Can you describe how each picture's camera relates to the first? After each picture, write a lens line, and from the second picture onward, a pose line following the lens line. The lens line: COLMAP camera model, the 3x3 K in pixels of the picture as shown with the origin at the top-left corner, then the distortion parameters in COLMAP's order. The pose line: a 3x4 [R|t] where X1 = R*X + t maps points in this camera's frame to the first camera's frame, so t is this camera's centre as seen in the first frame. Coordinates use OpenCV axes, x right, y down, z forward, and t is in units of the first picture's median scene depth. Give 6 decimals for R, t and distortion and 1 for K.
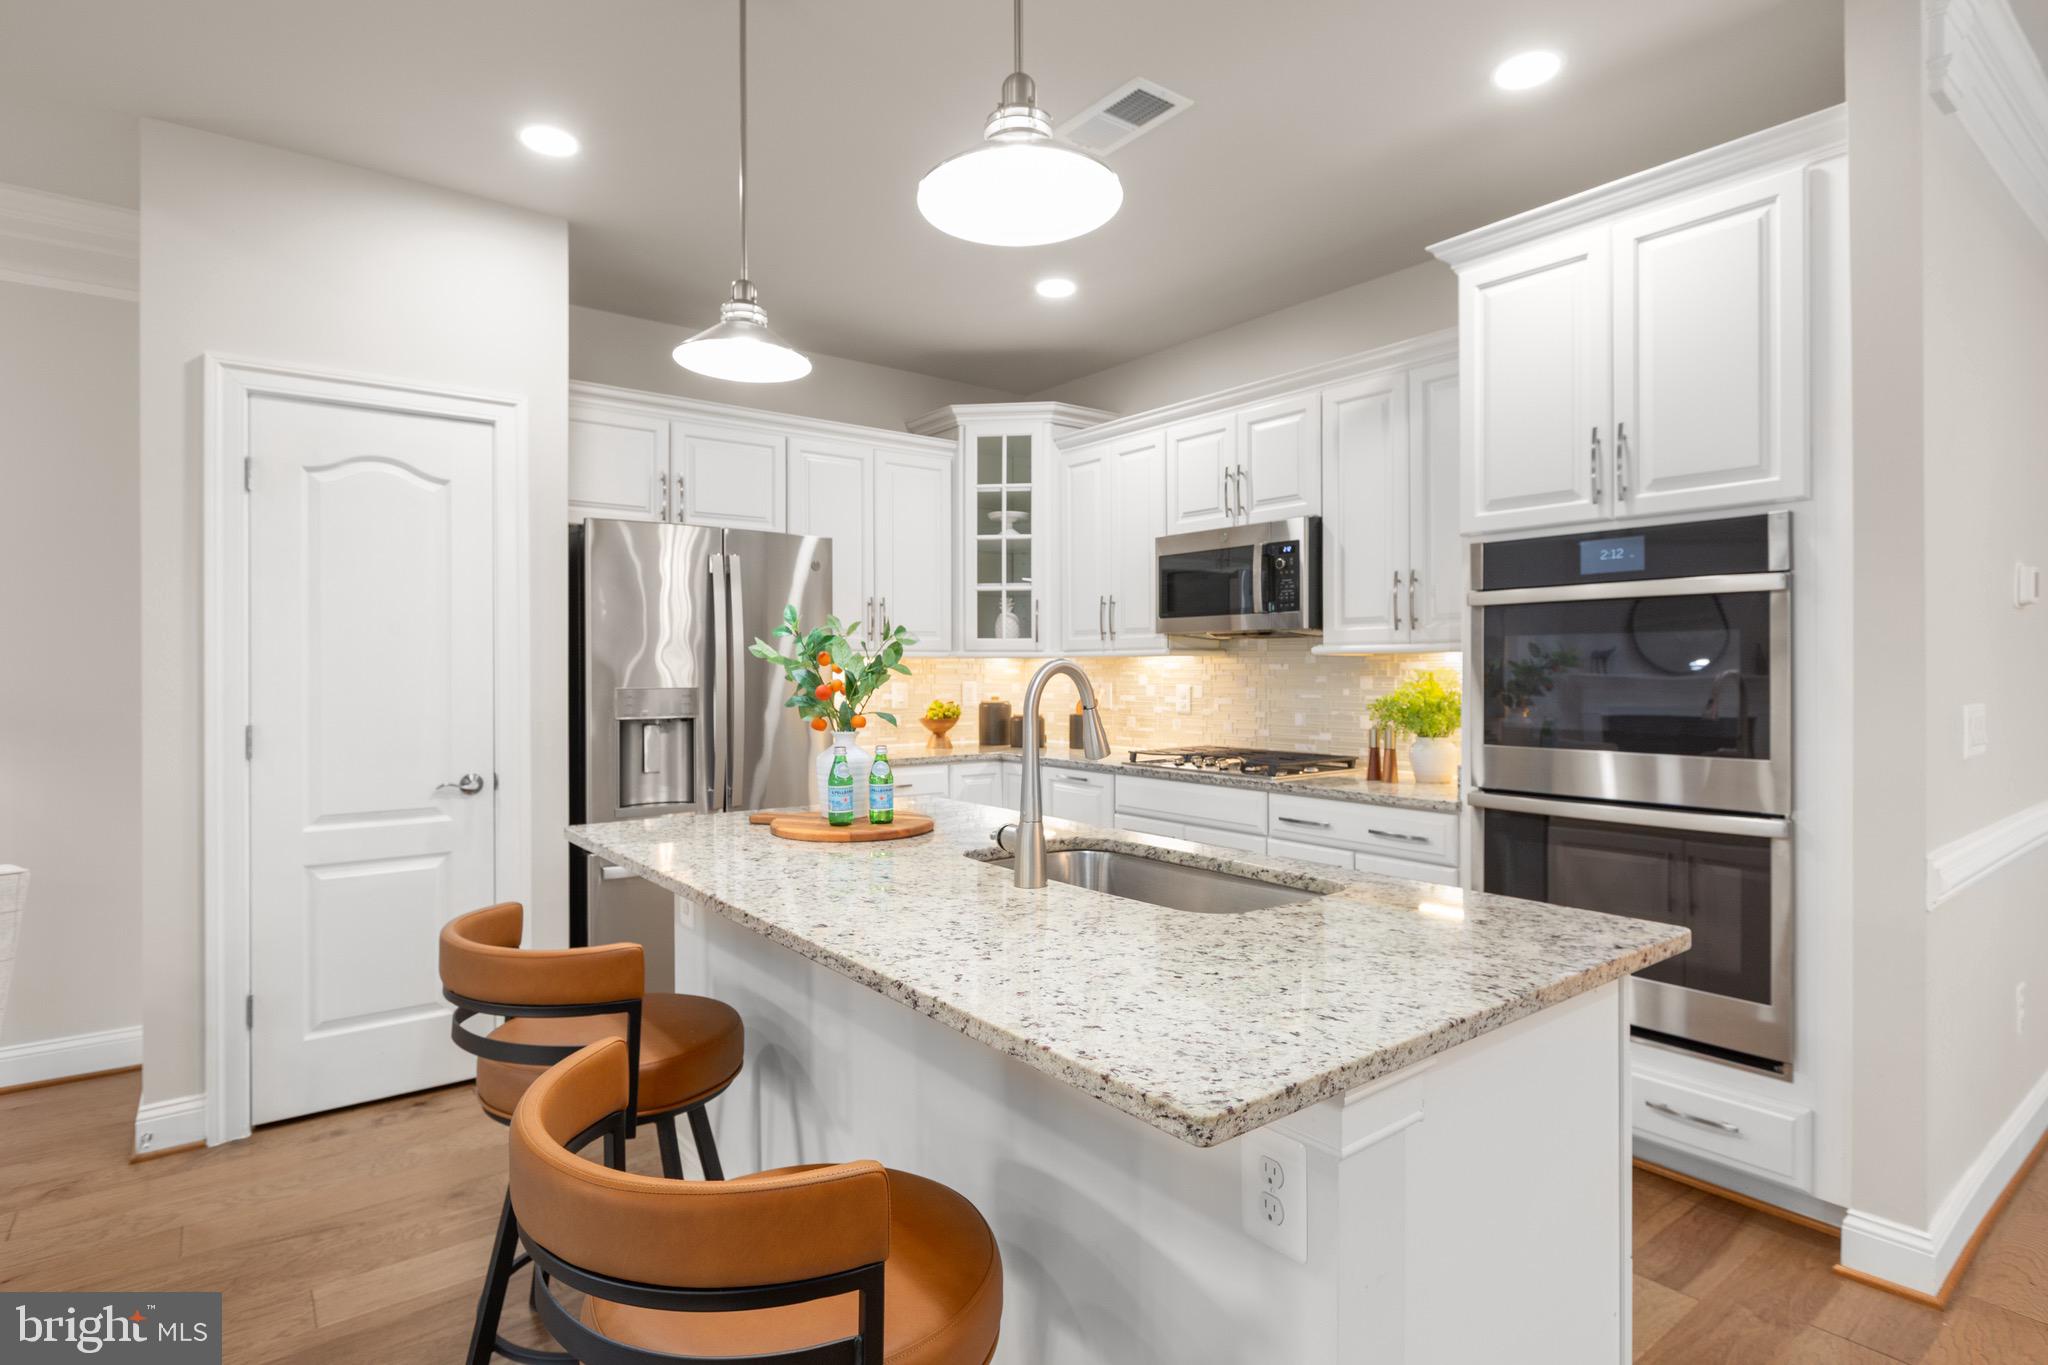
lens RADIAL K [[1044.5, 0, 1023.3], [0, 1044.5, 674.1], [0, 0, 1]] dist [-0.002960, -0.000784]
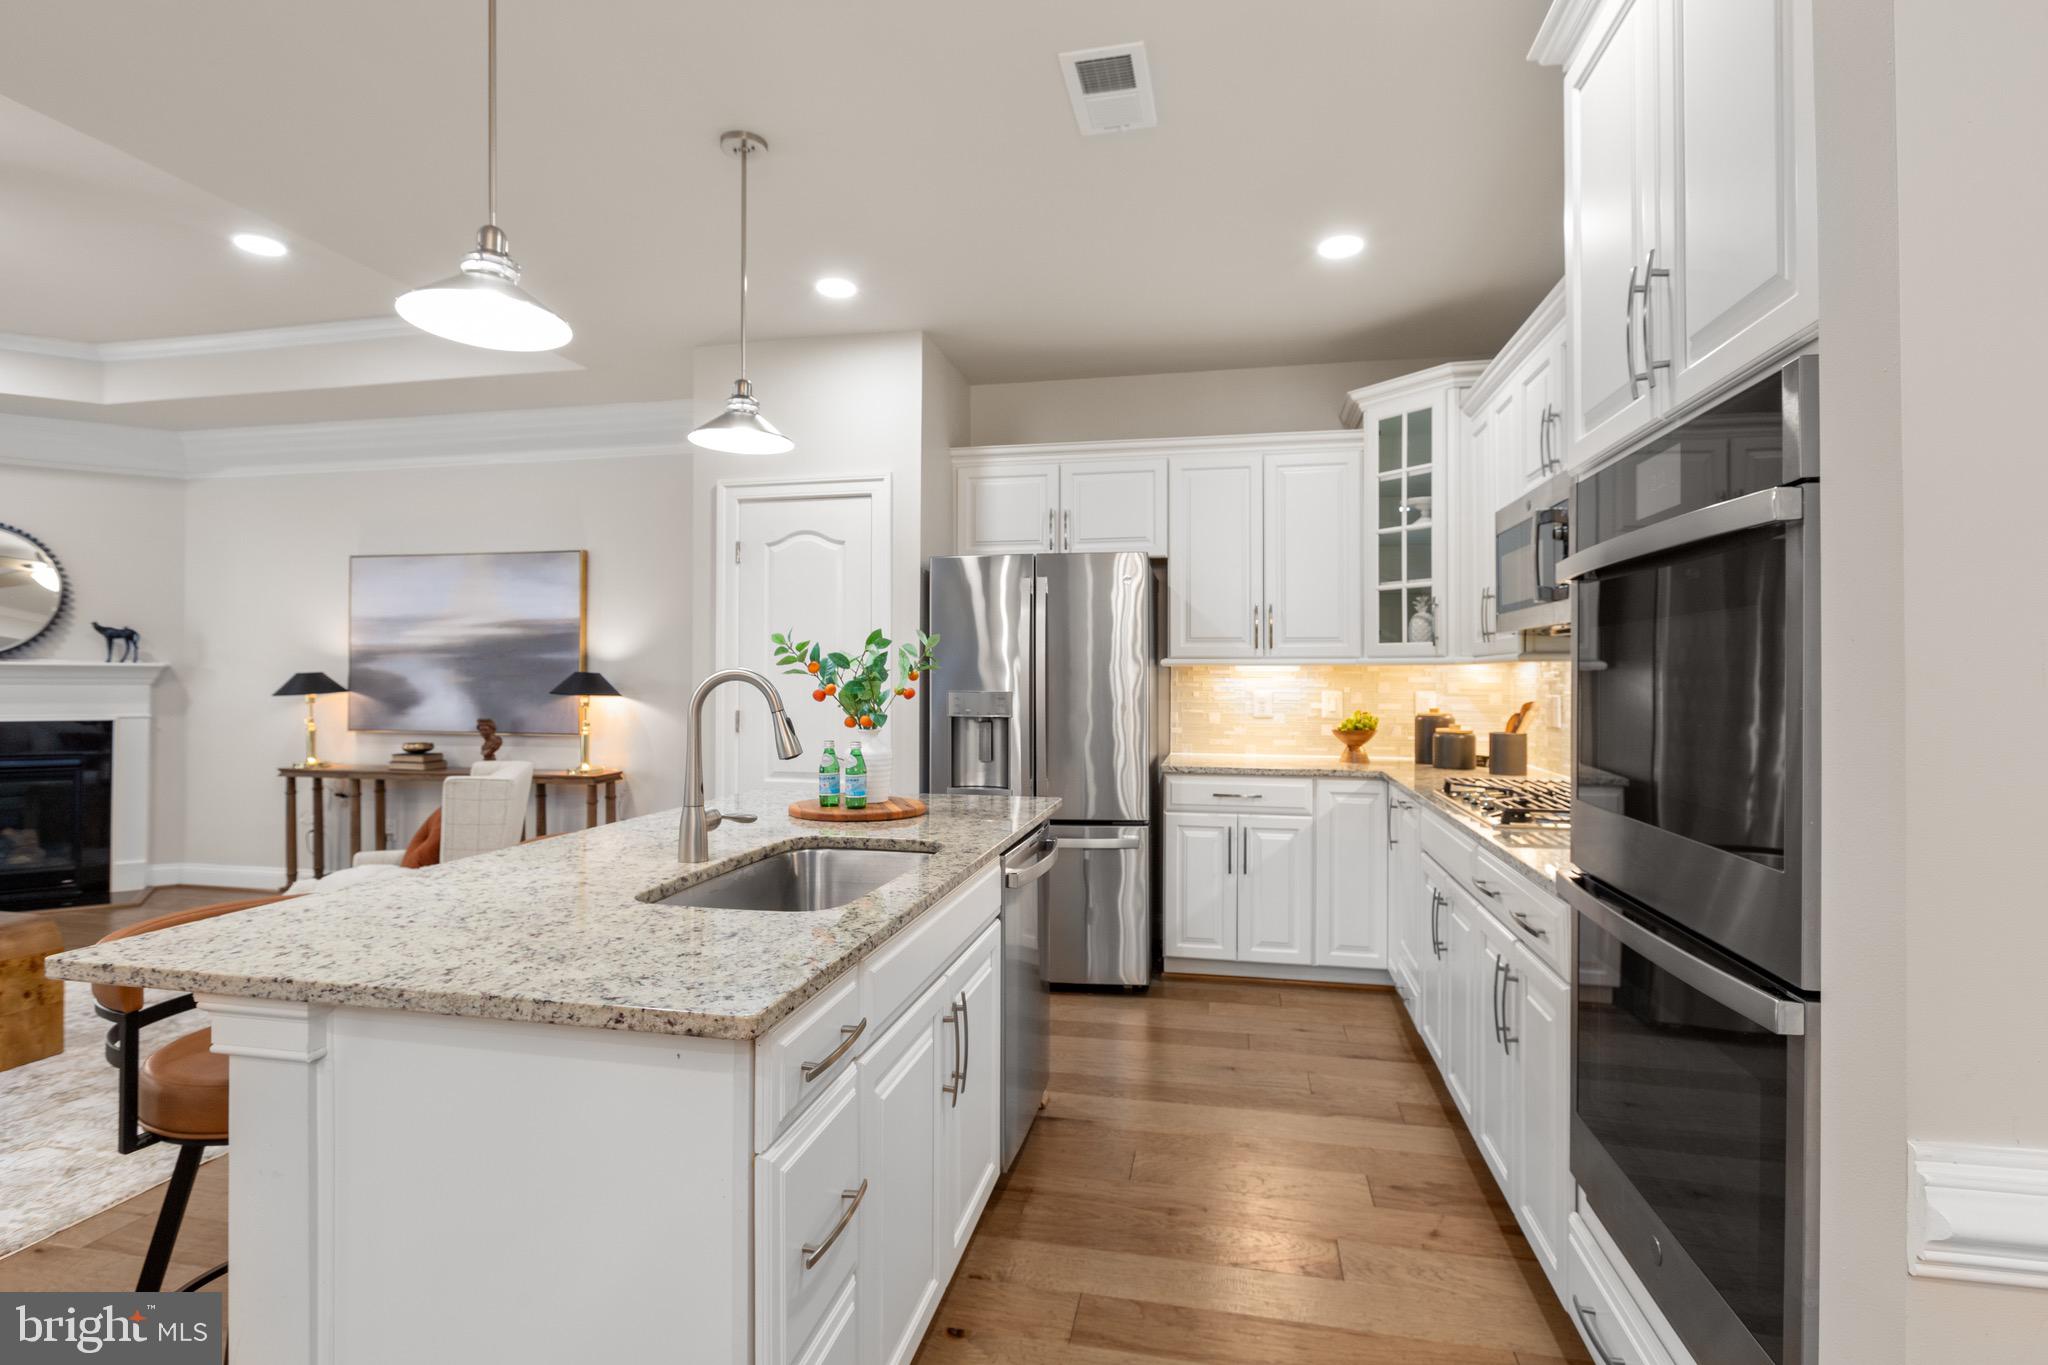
lens RADIAL K [[992.8, 0, 1020.6], [0, 992.8, 672.2], [0, 0, 1]] dist [-0.004370, -0.000159]
pose [[0.647228, 0.000859, -0.762296, 0.531429], [-0.007283, 0.999961, -0.005058, -0.003304], [0.762261, 0.008826, 0.647209, 0.269546]]
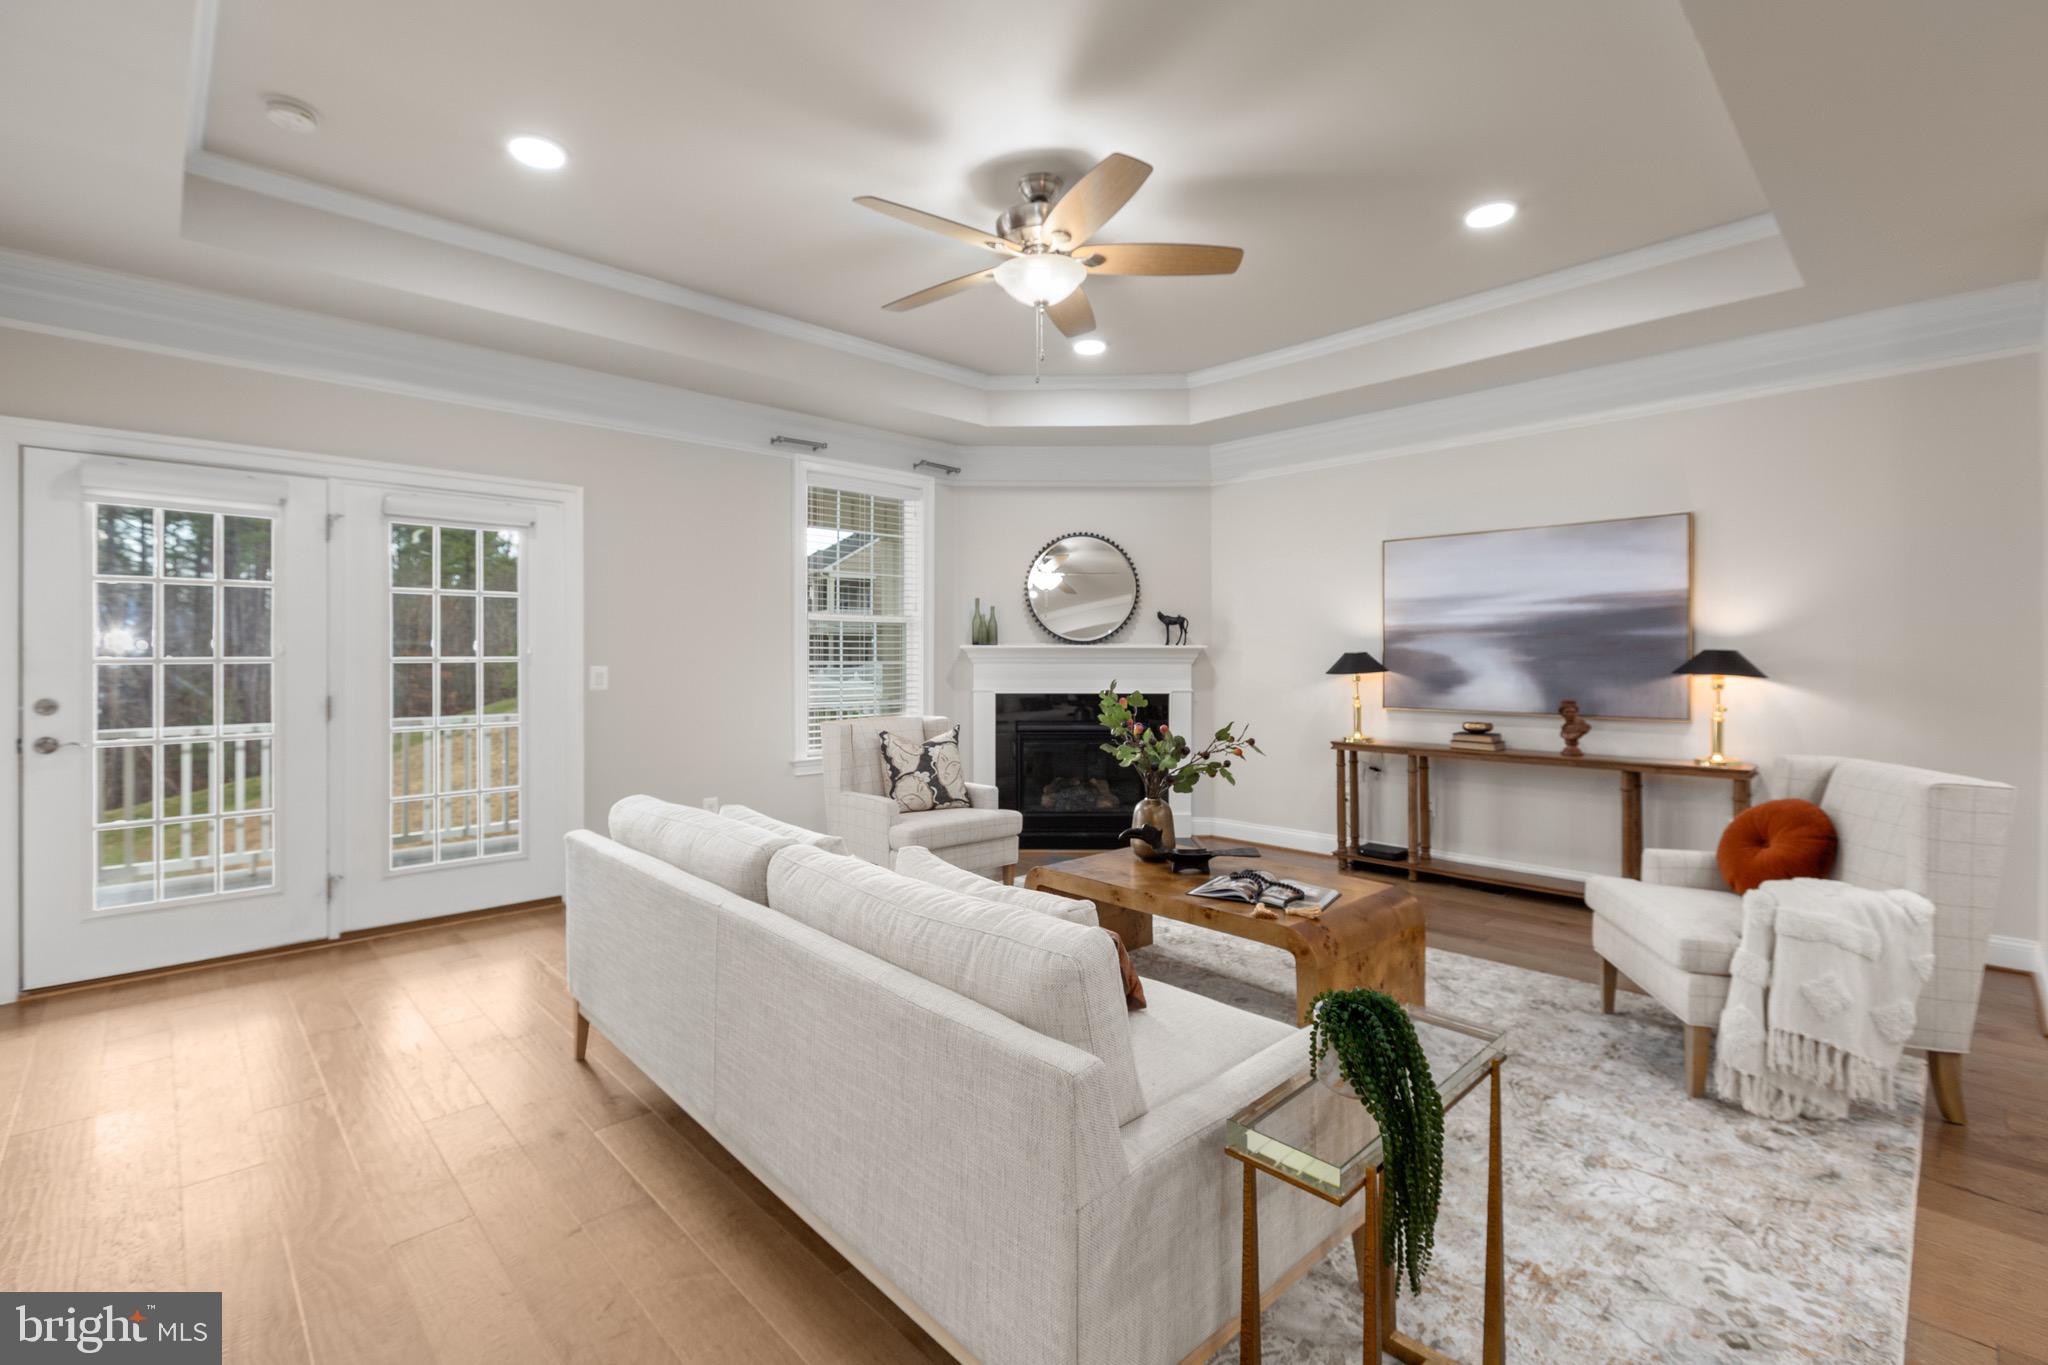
lens RADIAL K [[903.6, 0, 1025.1], [0, 903.6, 657.8], [0, 0, 1]] dist [0.001454, 0.000101]
pose [[0.116697, 0.003704, -0.993161, 0.076373], [-0.001827, 0.999992, 0.003515, 0.001978], [0.993166, 0.001405, 0.116703, -0.274164]]
